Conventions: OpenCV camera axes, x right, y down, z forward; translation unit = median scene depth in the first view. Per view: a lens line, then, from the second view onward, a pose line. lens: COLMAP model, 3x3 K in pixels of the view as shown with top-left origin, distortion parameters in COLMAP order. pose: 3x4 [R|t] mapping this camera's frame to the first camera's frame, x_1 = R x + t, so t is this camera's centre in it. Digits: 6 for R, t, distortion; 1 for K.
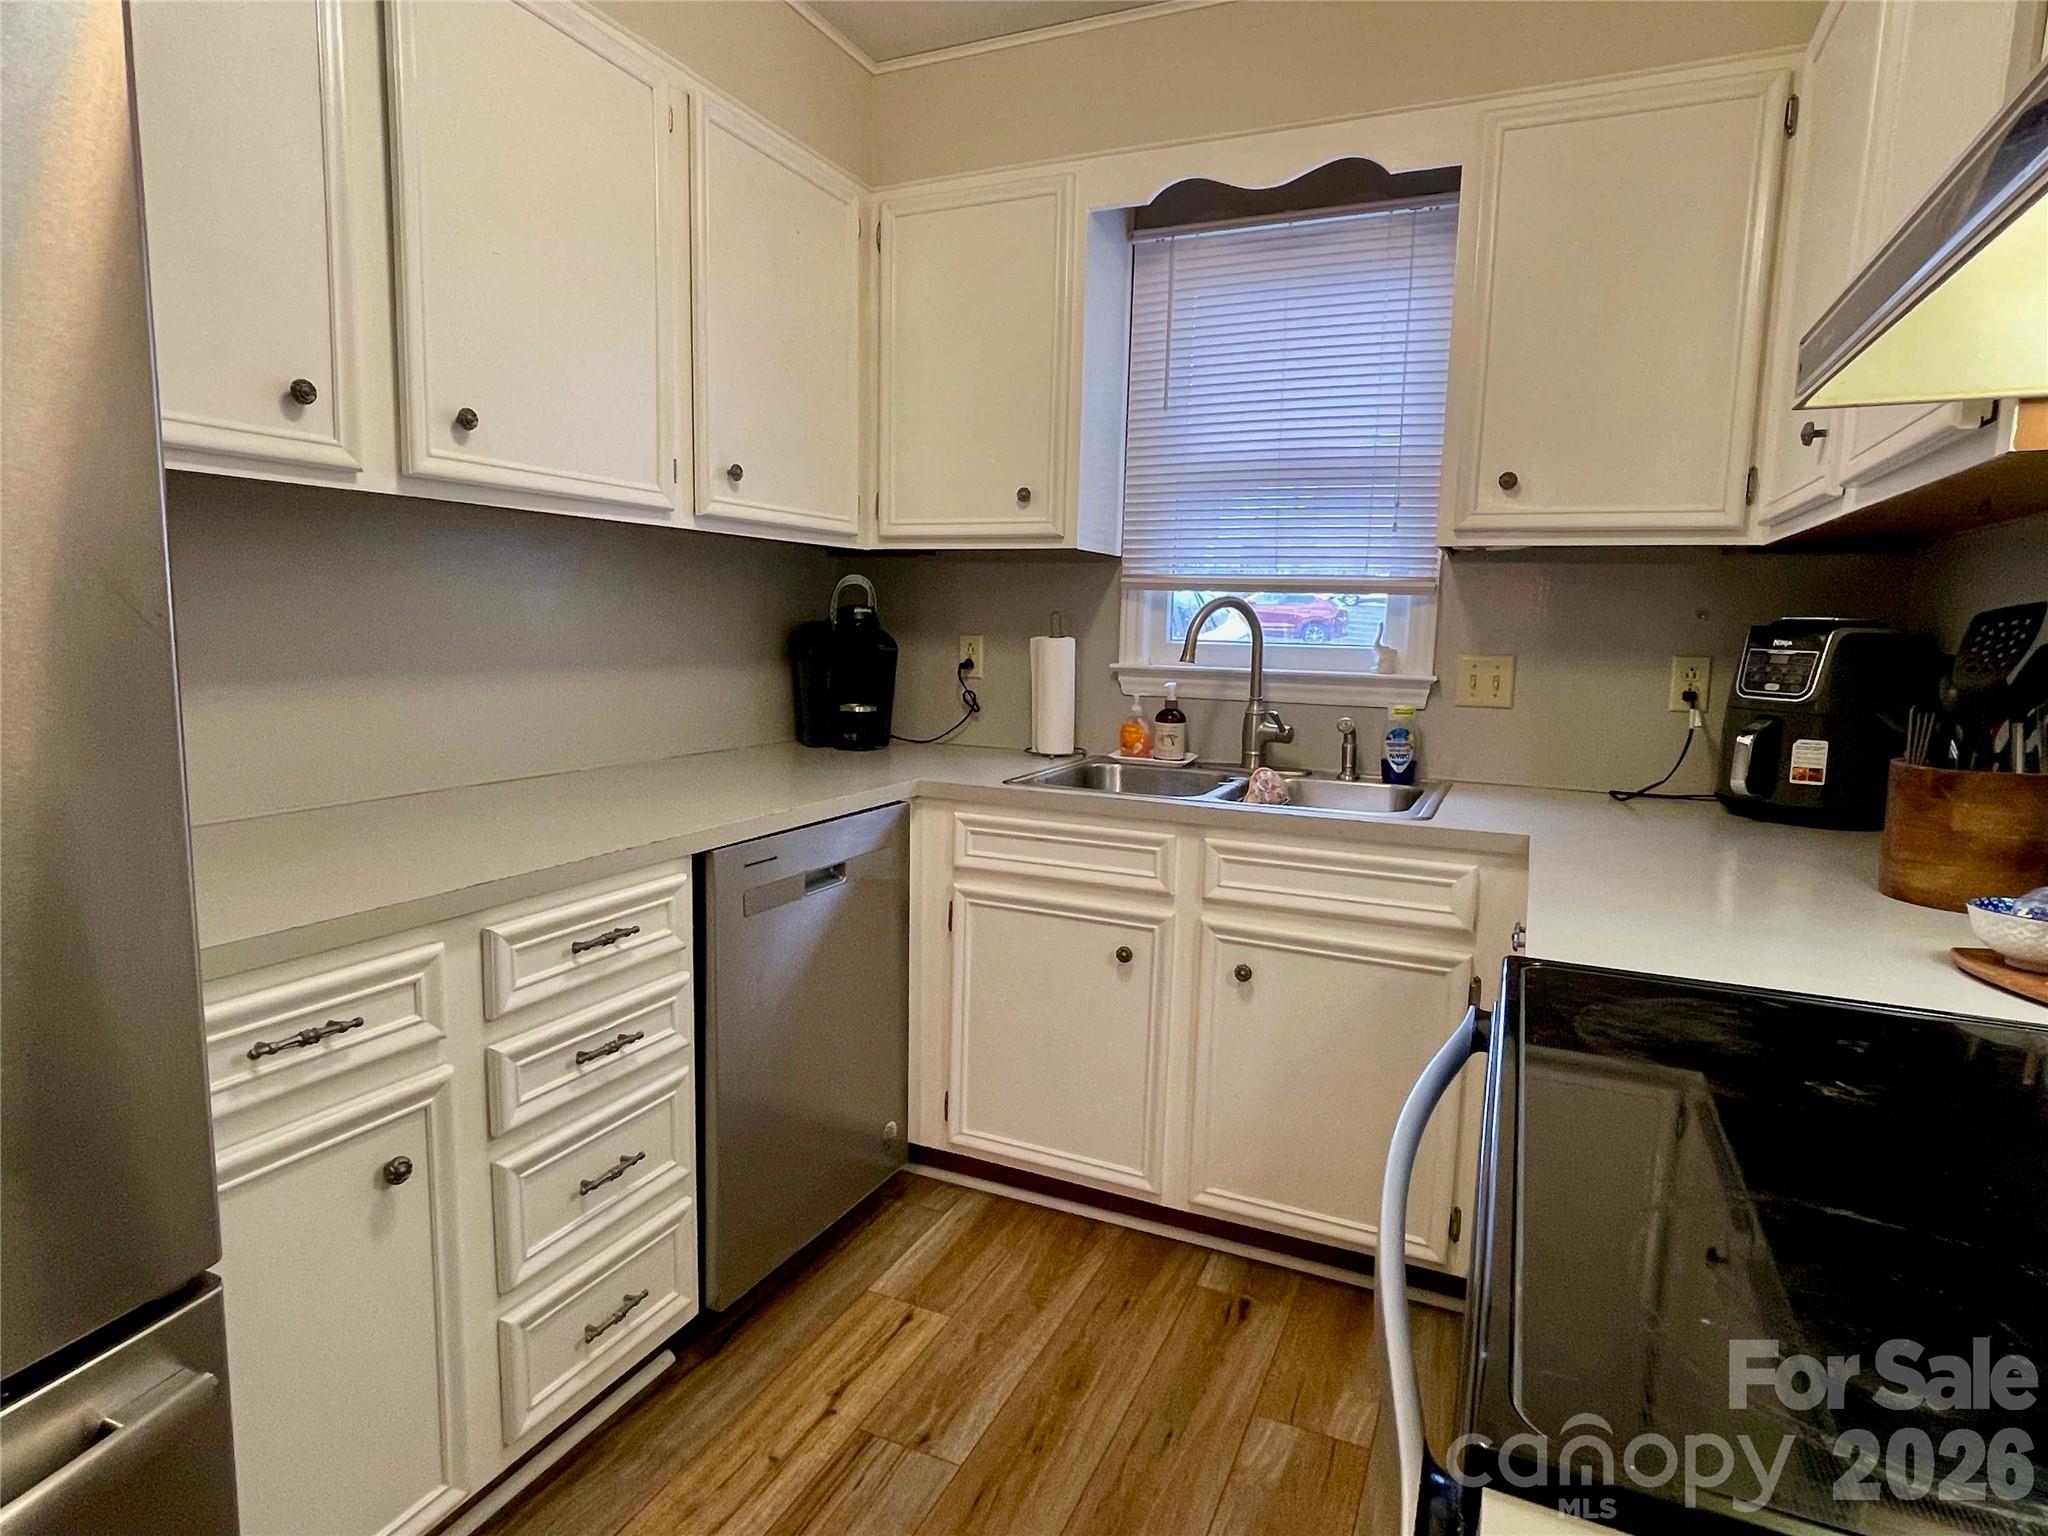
lens RADIAL K [[1117.6, 0, 1019.9], [0, 1117.6, 768.6], [0, 0, 1]] dist [0.001284, -0.010321]
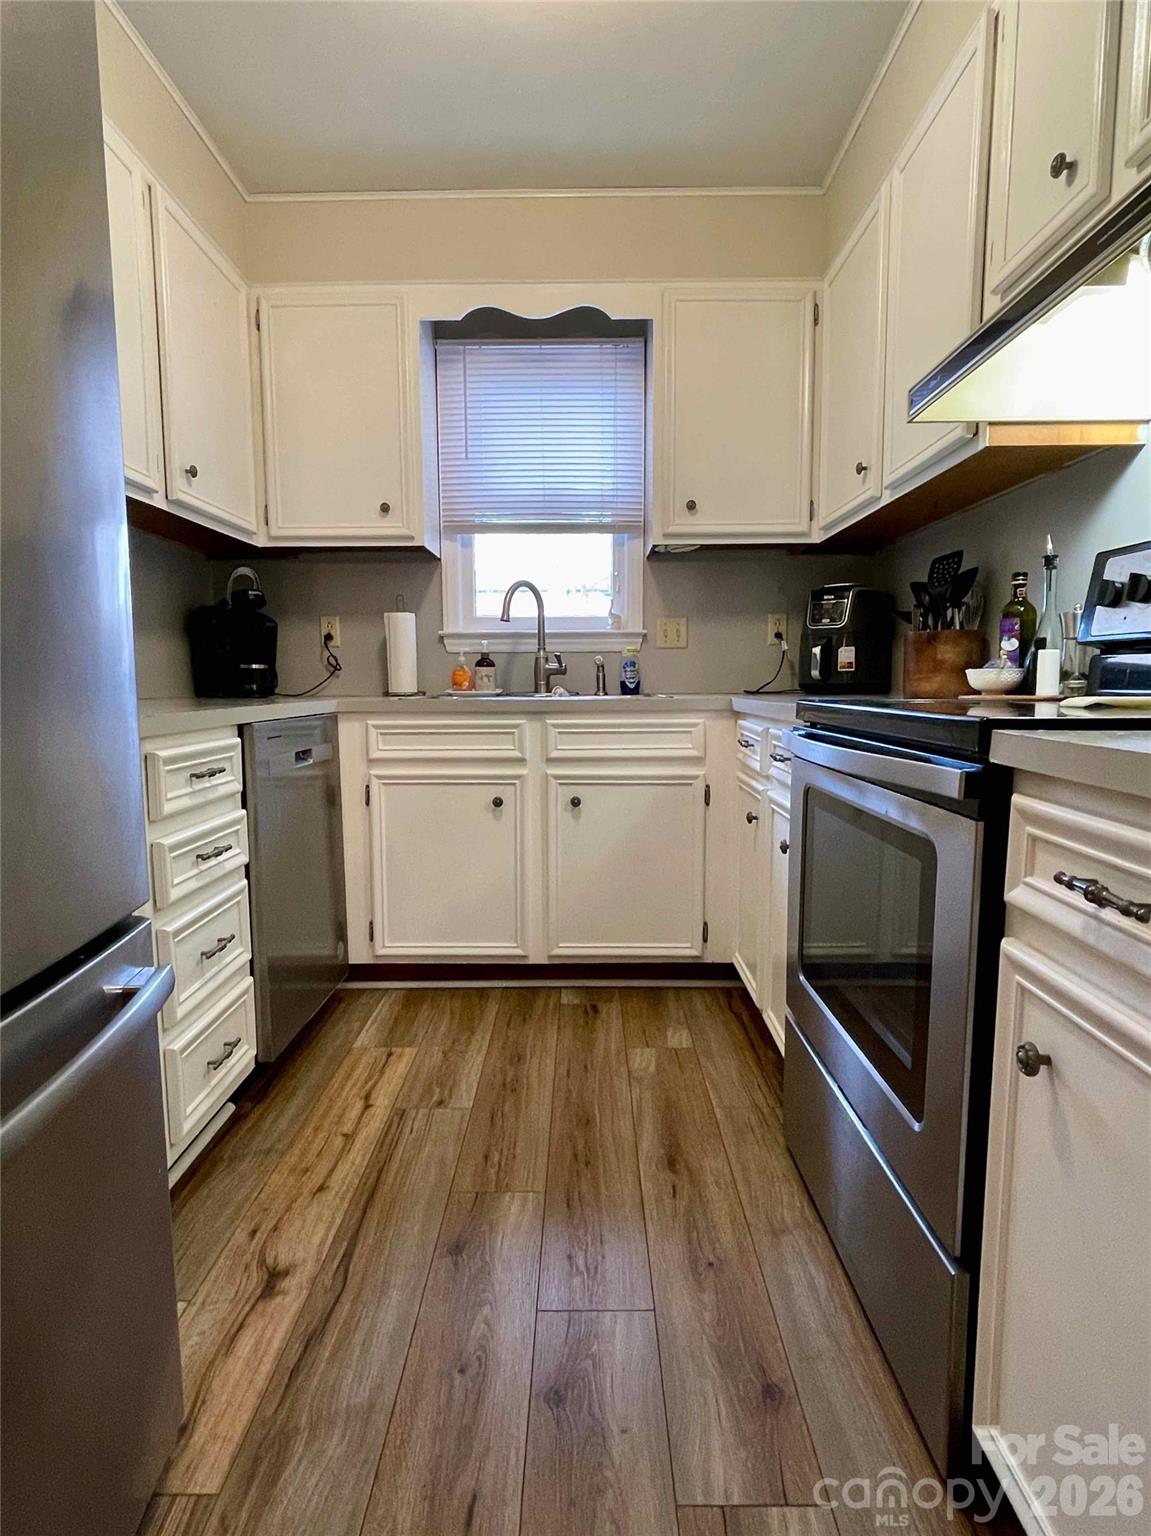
lens RADIAL K [[828.2, 0, 580.5], [0, 828.2, 768.2], [0, 0, 1]] dist [-0.002397, -0.007522]
pose [[0.911829, -0.074063, 0.403835, -0.267959], [0.081137, 0.996703, -0.000406, 0.135307], [-0.402473, 0.033136, 0.914832, -0.090852]]
